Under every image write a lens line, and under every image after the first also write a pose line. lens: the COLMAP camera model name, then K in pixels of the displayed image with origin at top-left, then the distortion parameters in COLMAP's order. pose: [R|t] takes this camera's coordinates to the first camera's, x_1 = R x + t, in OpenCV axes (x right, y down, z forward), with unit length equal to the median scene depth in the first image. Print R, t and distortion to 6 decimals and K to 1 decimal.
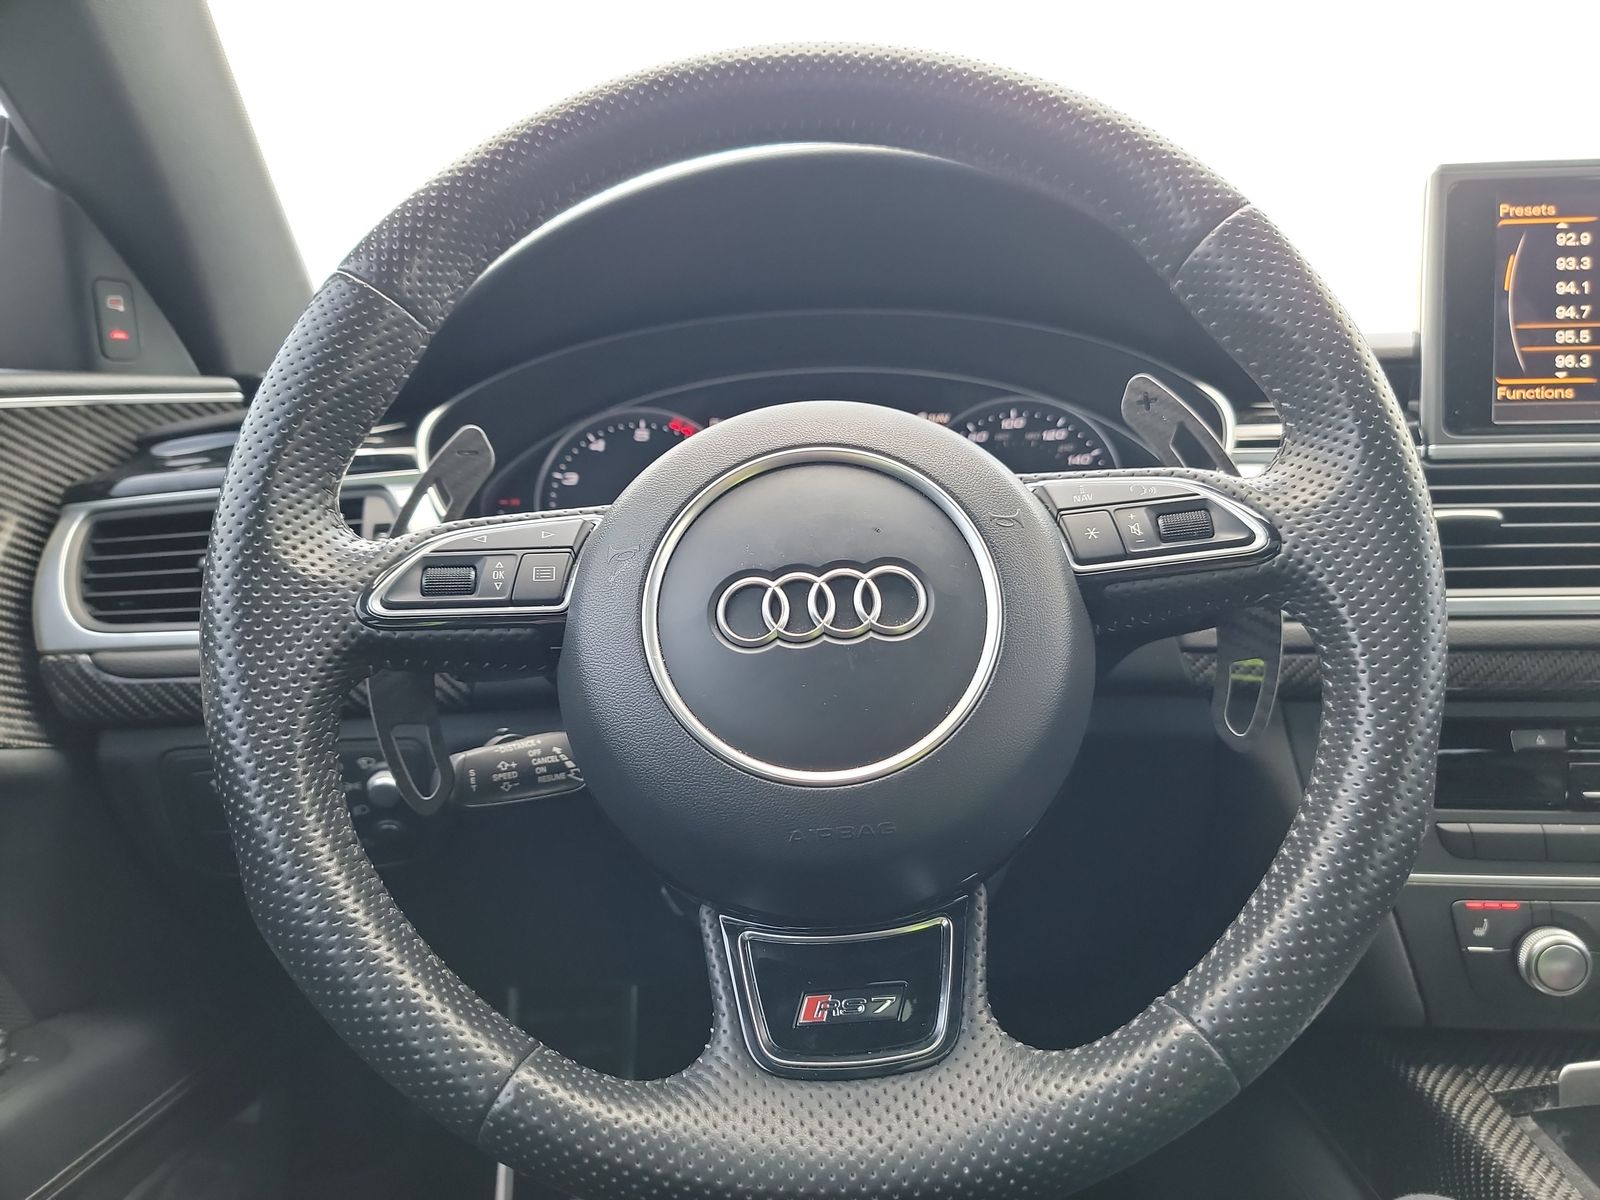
lens RADIAL K [[1024.0, 0, 800.0], [0, 1024.0, 600.0], [0, 0, 1]] dist [0.005712, 0.002218]
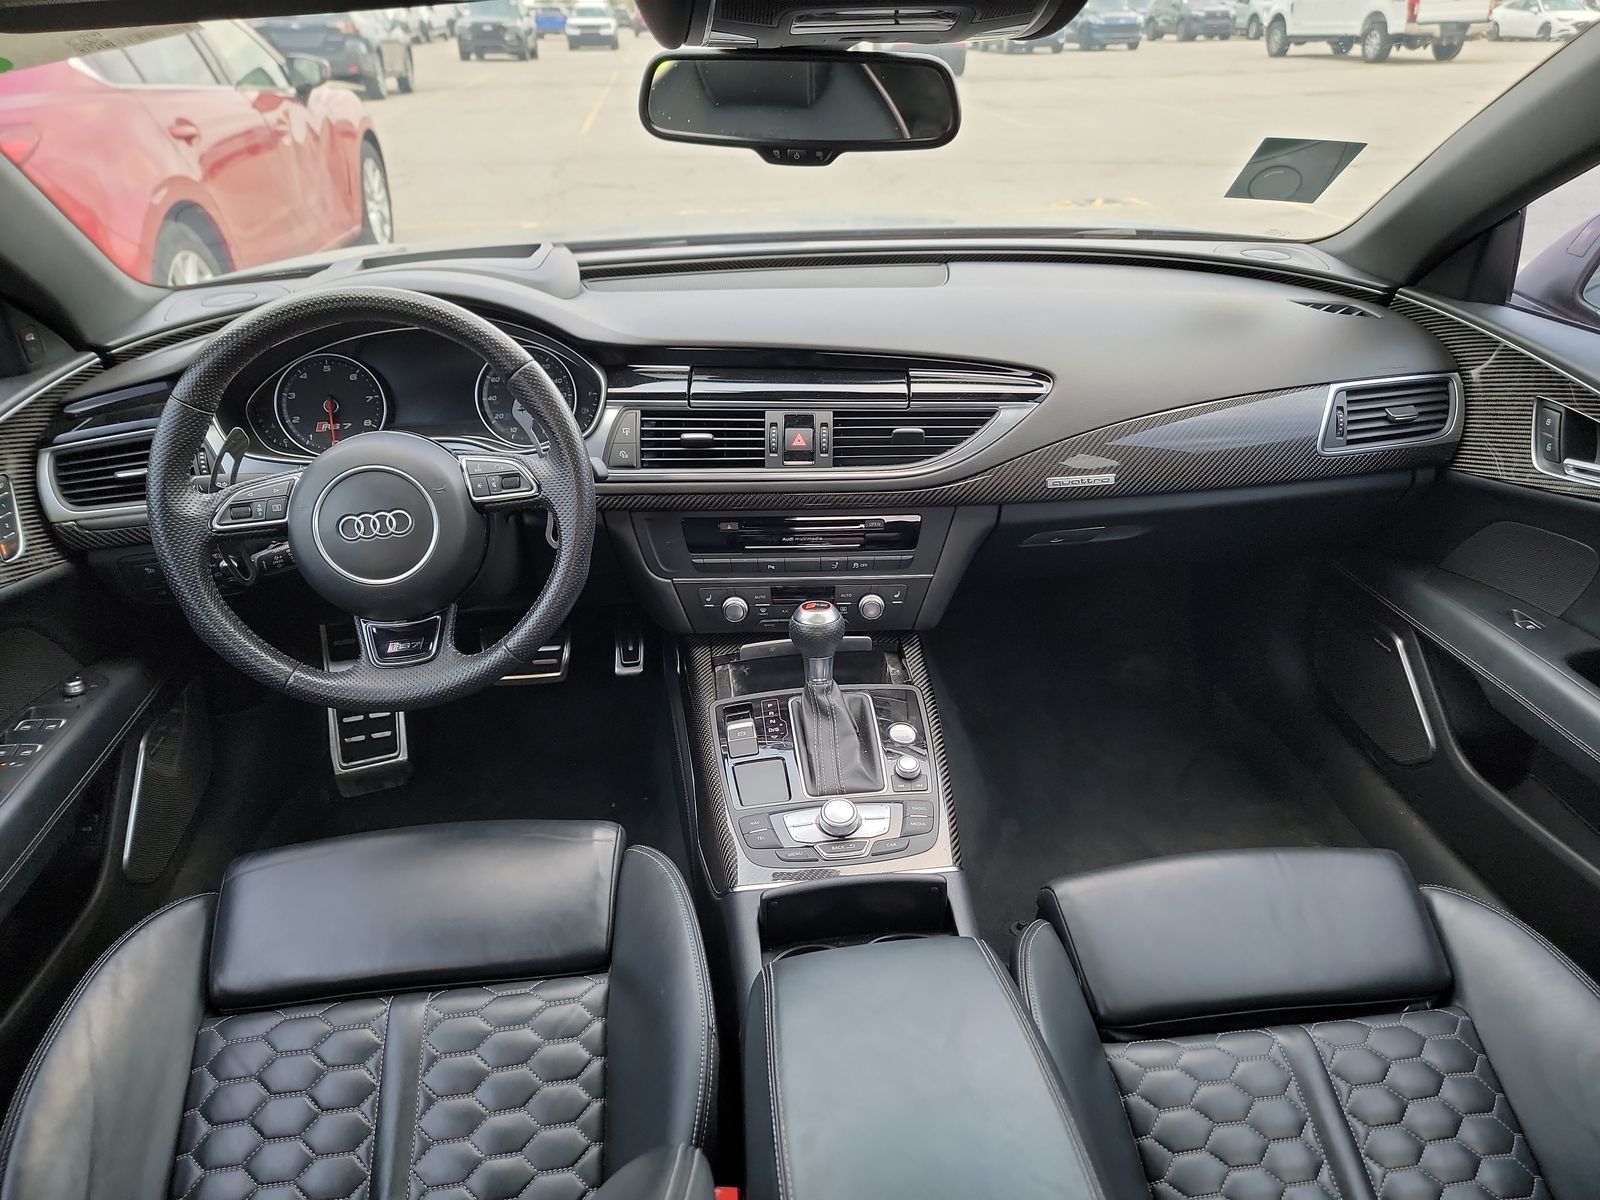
lens RADIAL K [[1024.0, 0, 800.0], [0, 1024.0, 600.0], [0, 0, 1]] dist [0.005712, 0.002218]
pose [[0.986221, -0.056877, 0.155349, 0.703193], [-0.000761, 0.937471, 0.348063, -0.763883], [-0.165432, -0.343386, 0.924510, -1.895189]]
